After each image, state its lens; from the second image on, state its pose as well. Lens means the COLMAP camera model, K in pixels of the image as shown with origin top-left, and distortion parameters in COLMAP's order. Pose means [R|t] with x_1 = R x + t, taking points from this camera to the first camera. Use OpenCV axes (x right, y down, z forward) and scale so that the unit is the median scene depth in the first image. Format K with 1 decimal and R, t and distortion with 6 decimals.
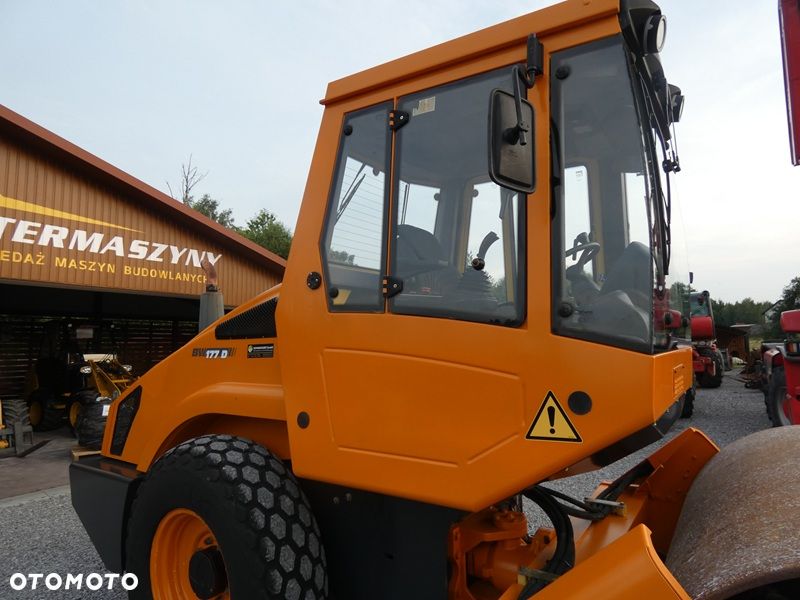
lens RADIAL K [[485.0, 0, 402.4], [0, 485.0, 301.8], [0, 0, 1]] dist [0.000776, -0.004740]
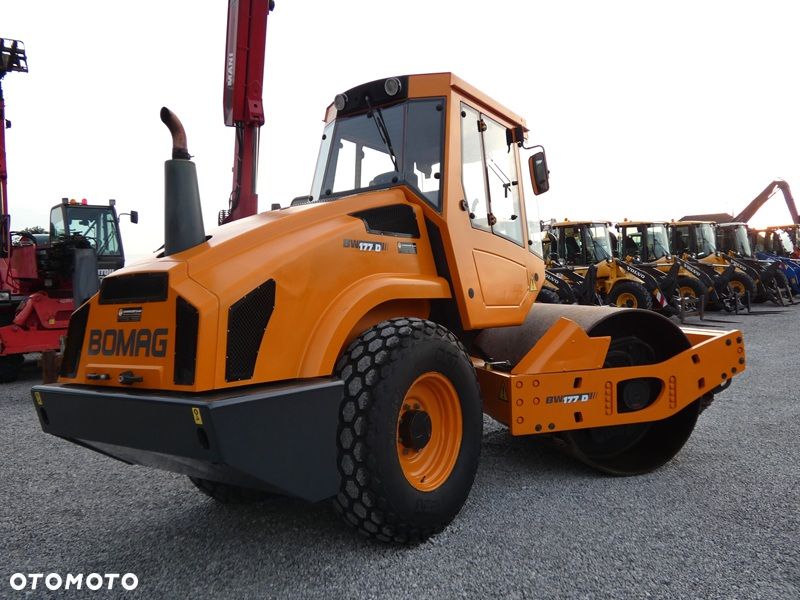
lens RADIAL K [[651.8, 0, 392.7], [0, 651.8, 307.8], [0, 0, 1]] dist [0.011607, -0.000929]
pose [[0.033992, 0.018994, 0.999242, -2.107505], [-0.047695, 0.998711, -0.017362, 0.308109], [-0.998283, -0.047069, 0.034854, 1.062770]]
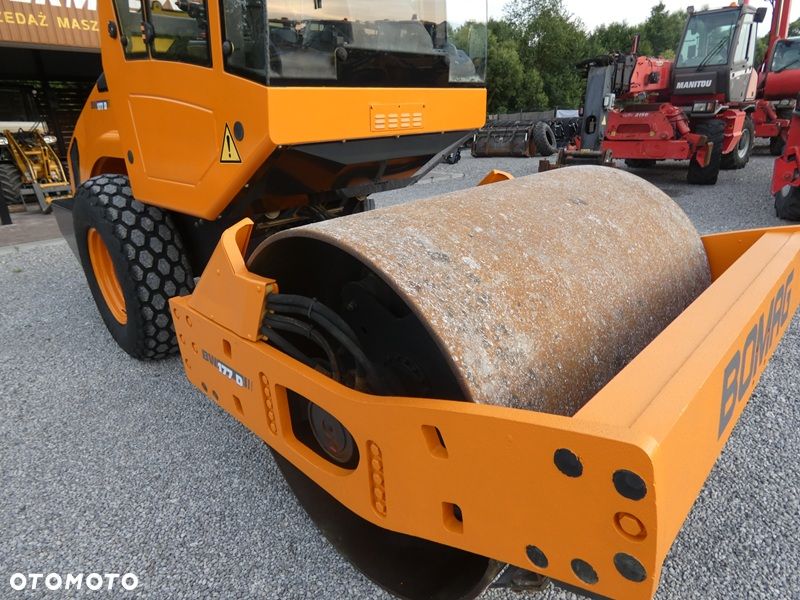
lens RADIAL K [[485.0, 0, 404.6], [0, 485.0, 300.7], [0, 0, 1]] dist [0.000776, -0.004740]
pose [[0.986871, 0.049392, -0.153775, 0.636350], [0.023829, 0.897146, 0.441090, 0.038079], [0.159745, -0.438964, 0.884190, -0.142337]]
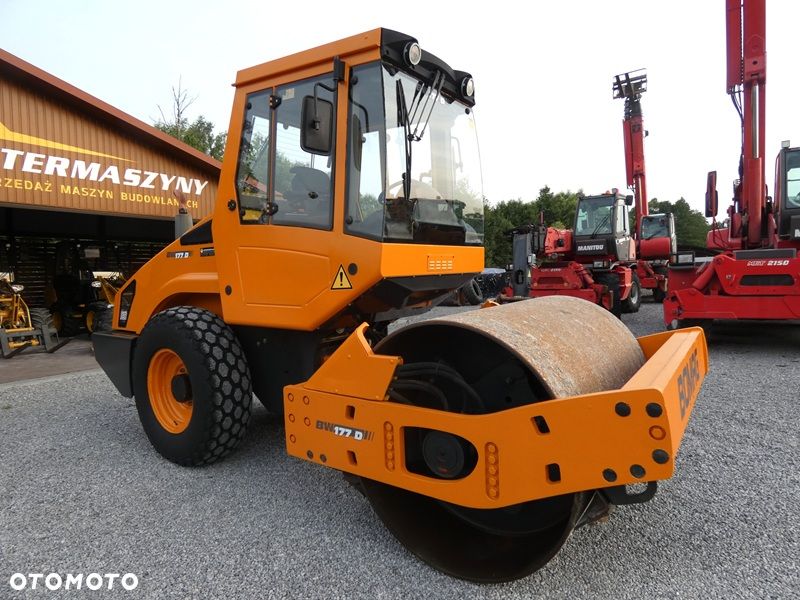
lens RADIAL K [[485.0, 0, 402.4], [0, 485.0, 300.7], [0, 0, 1]] dist [0.000776, -0.004740]
pose [[0.999932, -0.001349, -0.011612, 0.372249], [0.003100, 0.988360, 0.152102, 0.025576], [0.011272, -0.152128, 0.988297, -0.582153]]
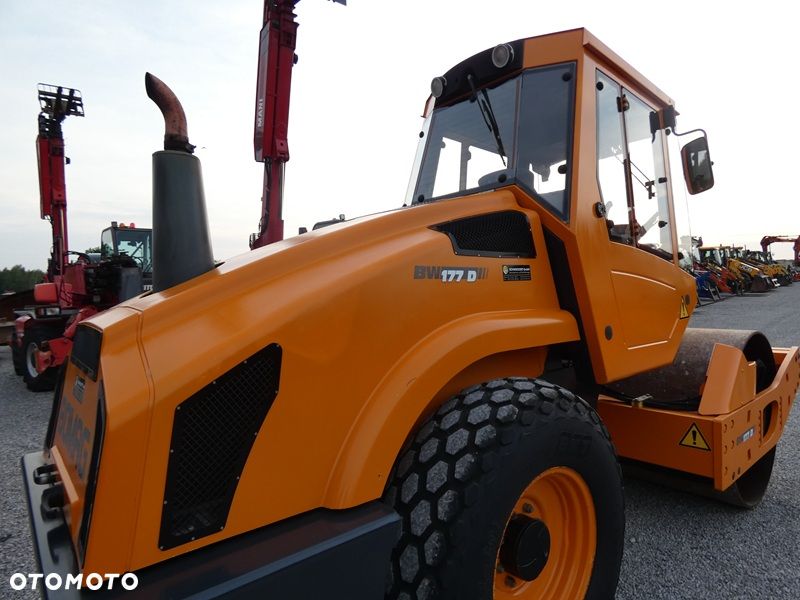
lens RADIAL K [[482.4, 0, 406.7], [0, 482.4, 303.9], [0, 0, 1]] dist [0.003831, -0.003197]
pose [[0.245934, -0.005179, 0.969273, -1.276416], [-0.060230, 0.997972, 0.020614, 0.164579], [-0.967413, -0.063449, 0.245123, 1.067103]]
